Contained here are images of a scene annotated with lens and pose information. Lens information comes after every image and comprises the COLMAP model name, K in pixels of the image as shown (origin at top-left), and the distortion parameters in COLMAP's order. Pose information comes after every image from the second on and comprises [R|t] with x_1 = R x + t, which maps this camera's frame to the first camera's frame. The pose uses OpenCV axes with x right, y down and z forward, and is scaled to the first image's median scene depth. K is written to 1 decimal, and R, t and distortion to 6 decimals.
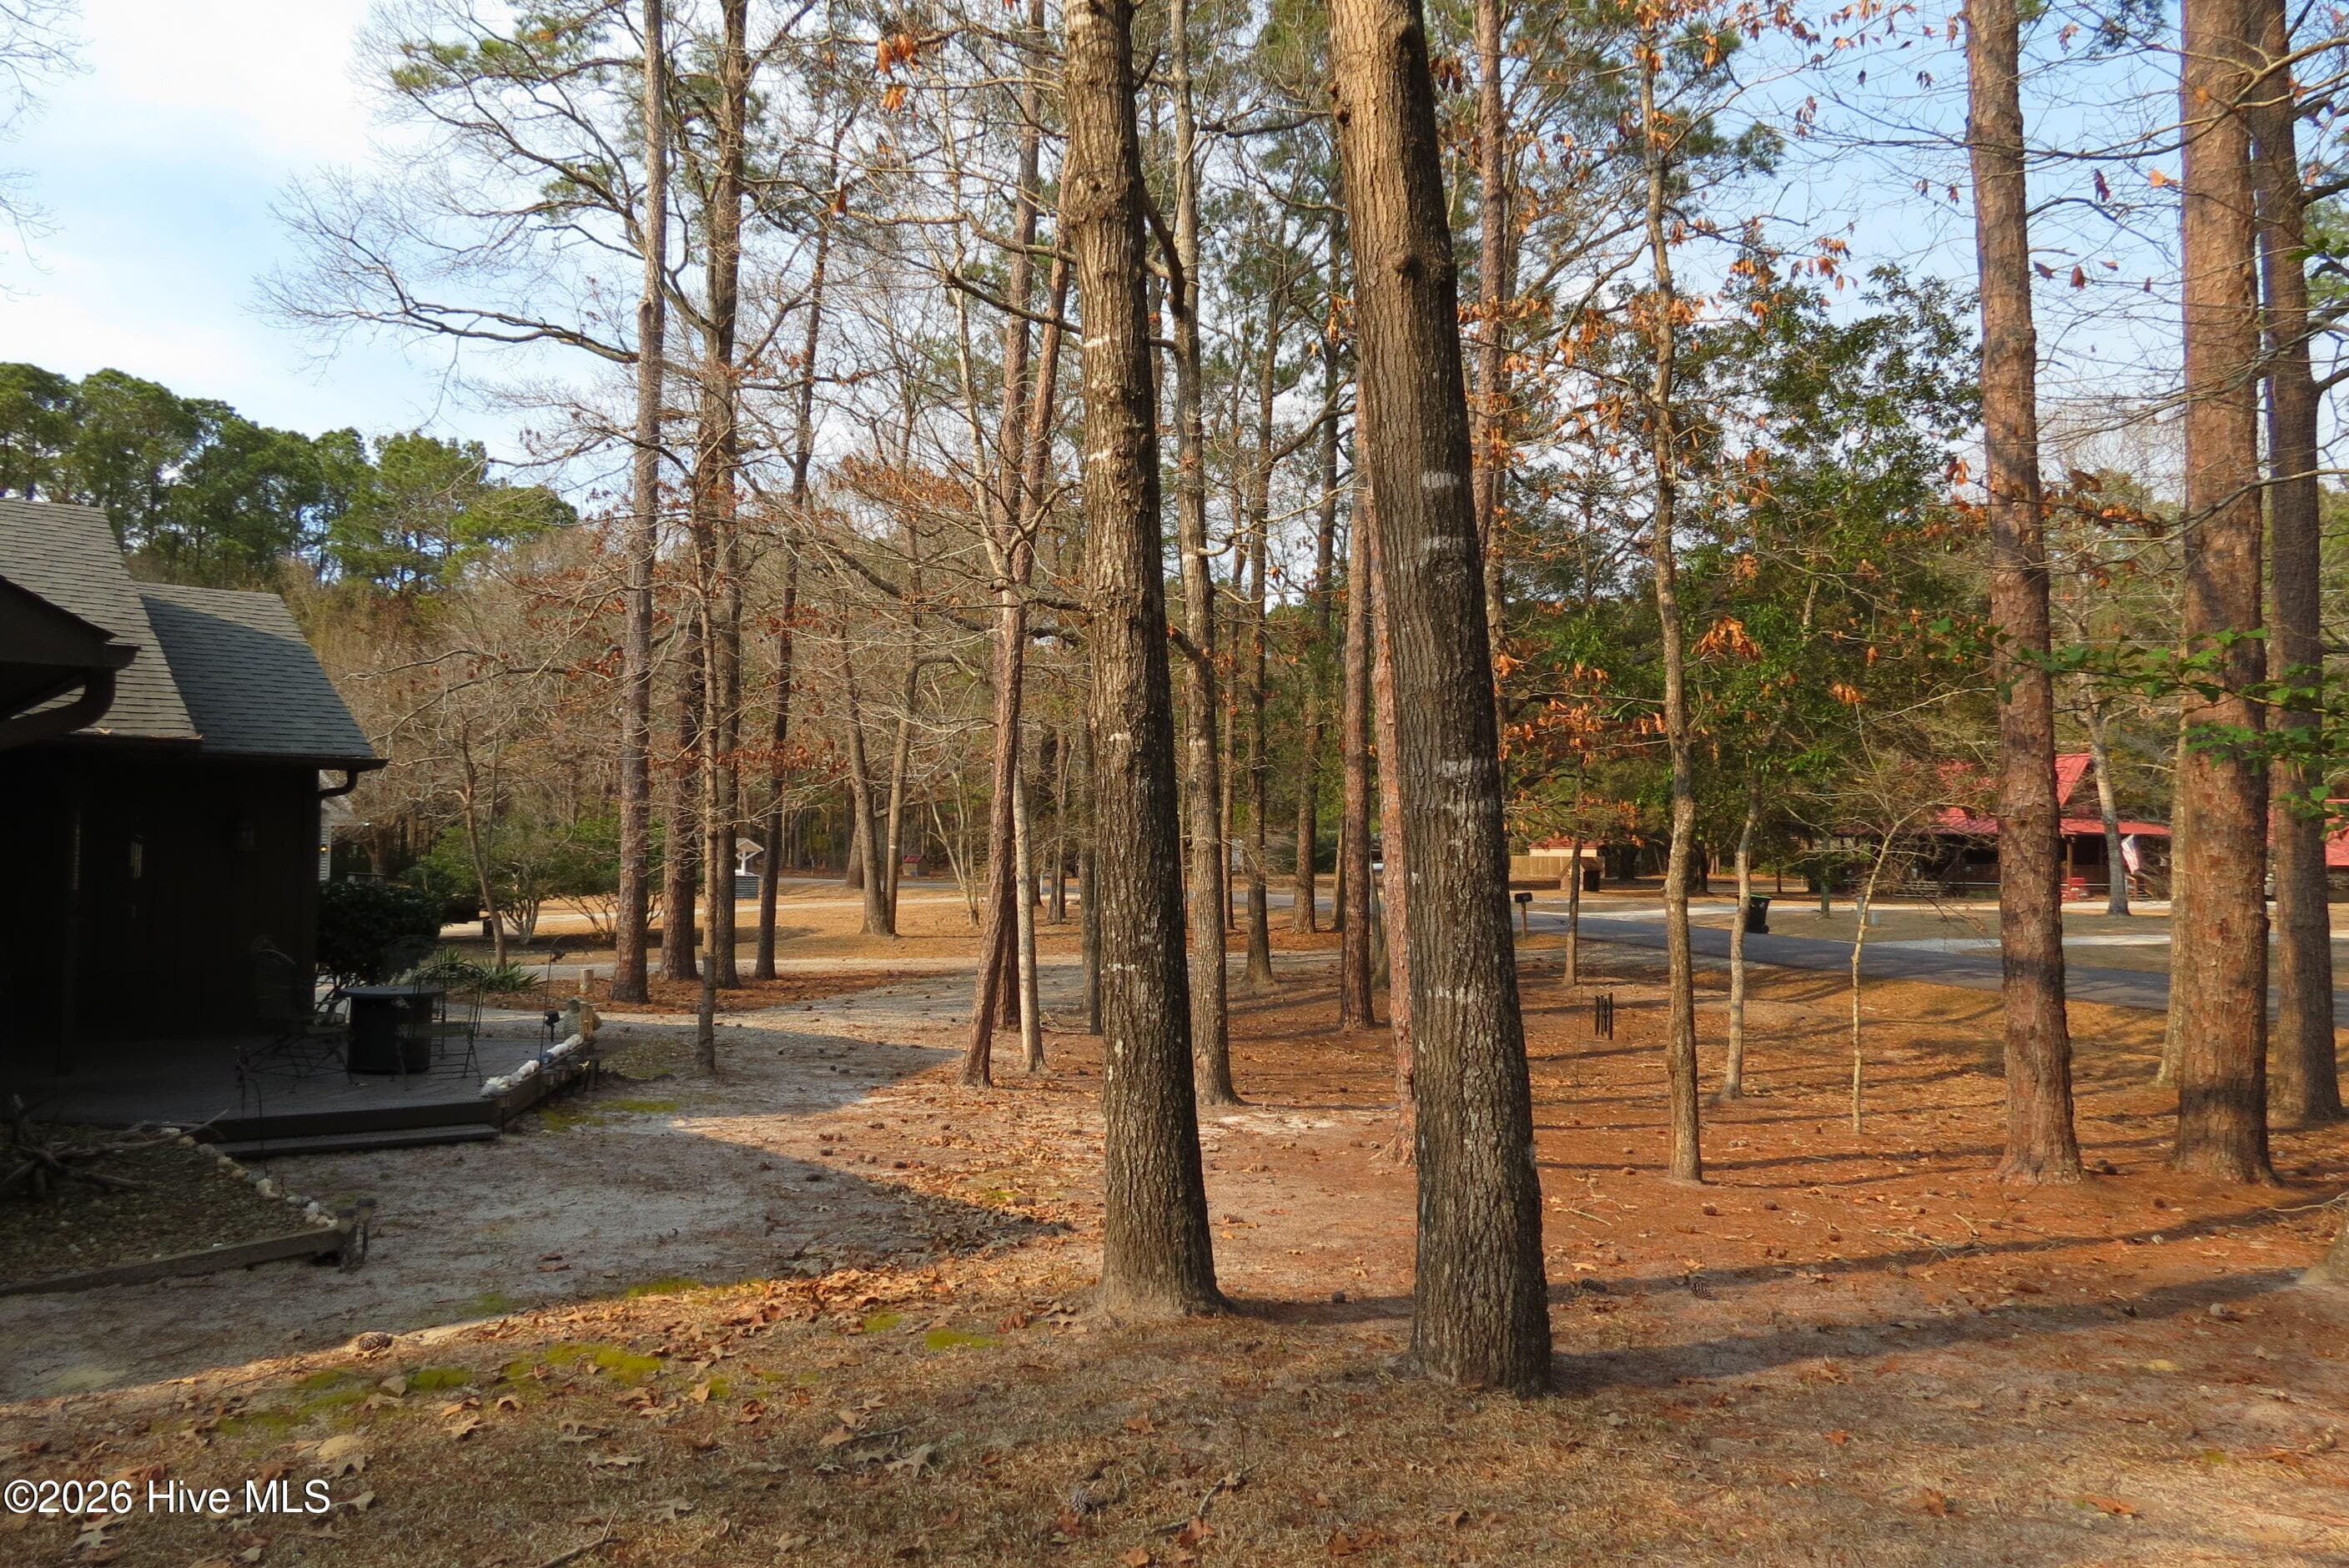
lens RADIAL K [[1705.2, 0, 1174.5], [0, 1705.2, 784.0], [0, 0, 1]] dist [-0.003755, 0.000052]
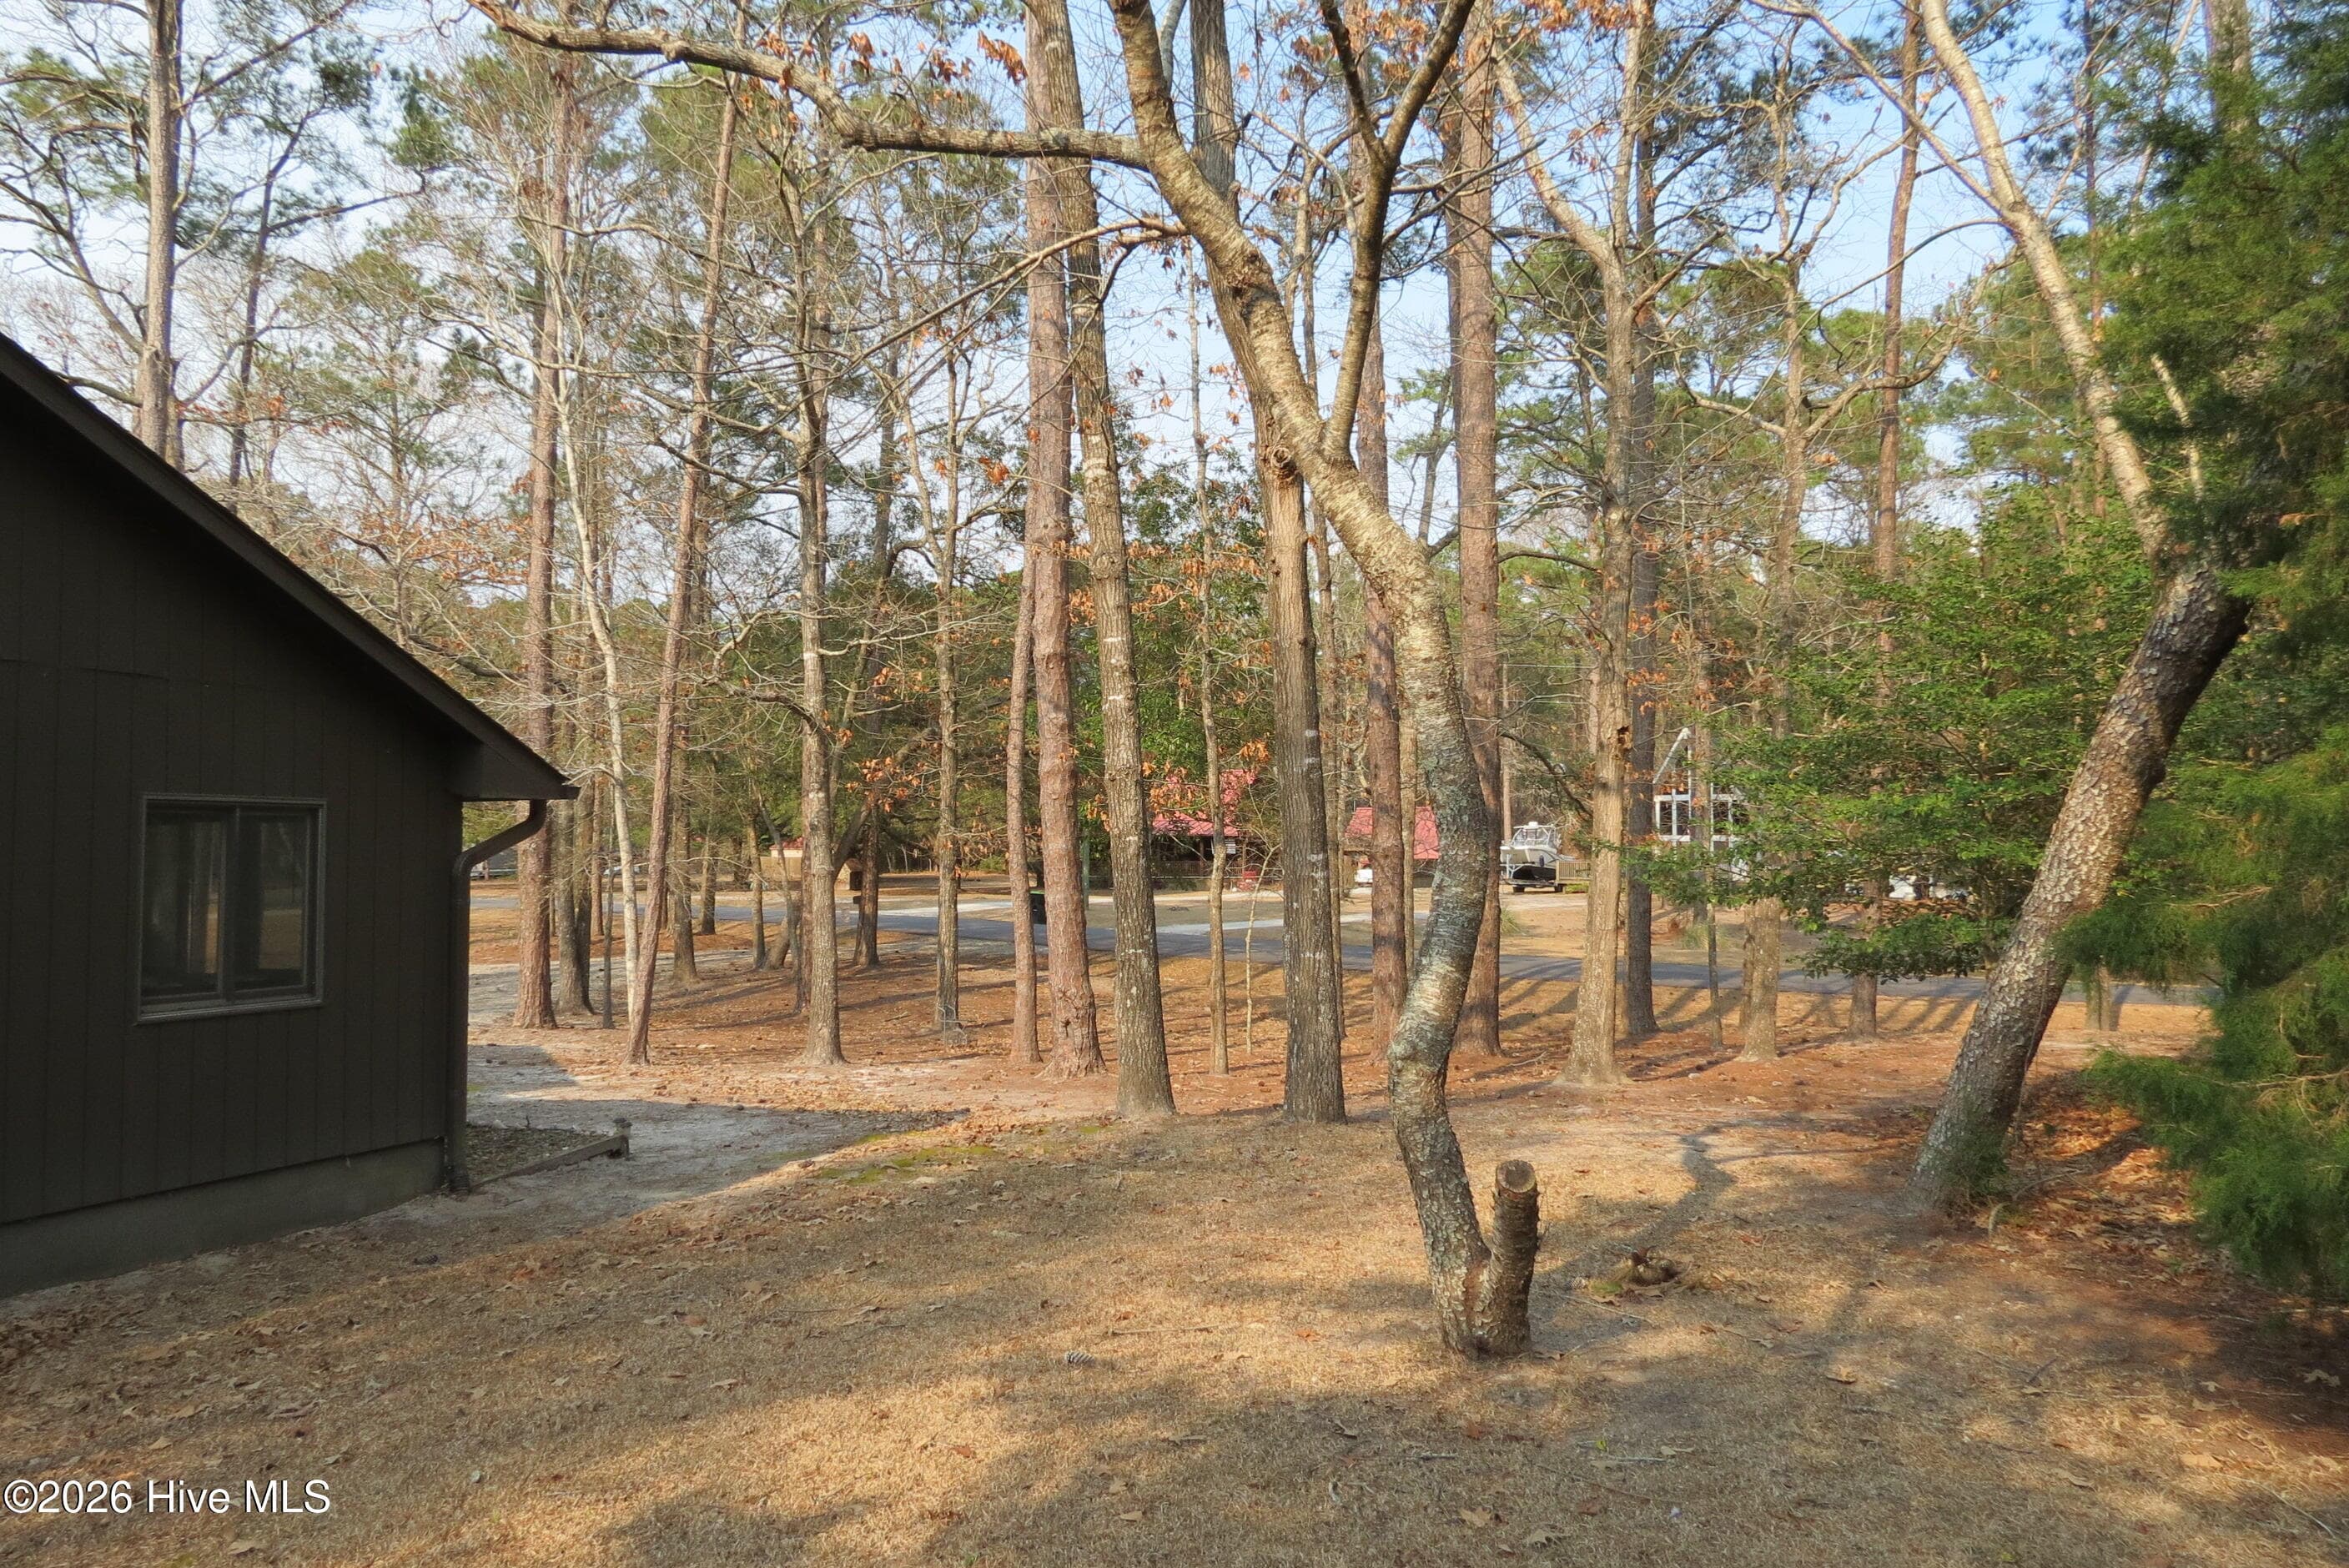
lens RADIAL K [[1705.2, 0, 1174.5], [0, 1705.2, 784.0], [0, 0, 1]] dist [-0.003755, 0.000052]
pose [[0.891814, 0.006442, 0.452357, -0.340127], [-0.007464, 0.999972, 0.000474, -0.035189], [-0.452341, -0.003799, 0.891837, -0.315078]]
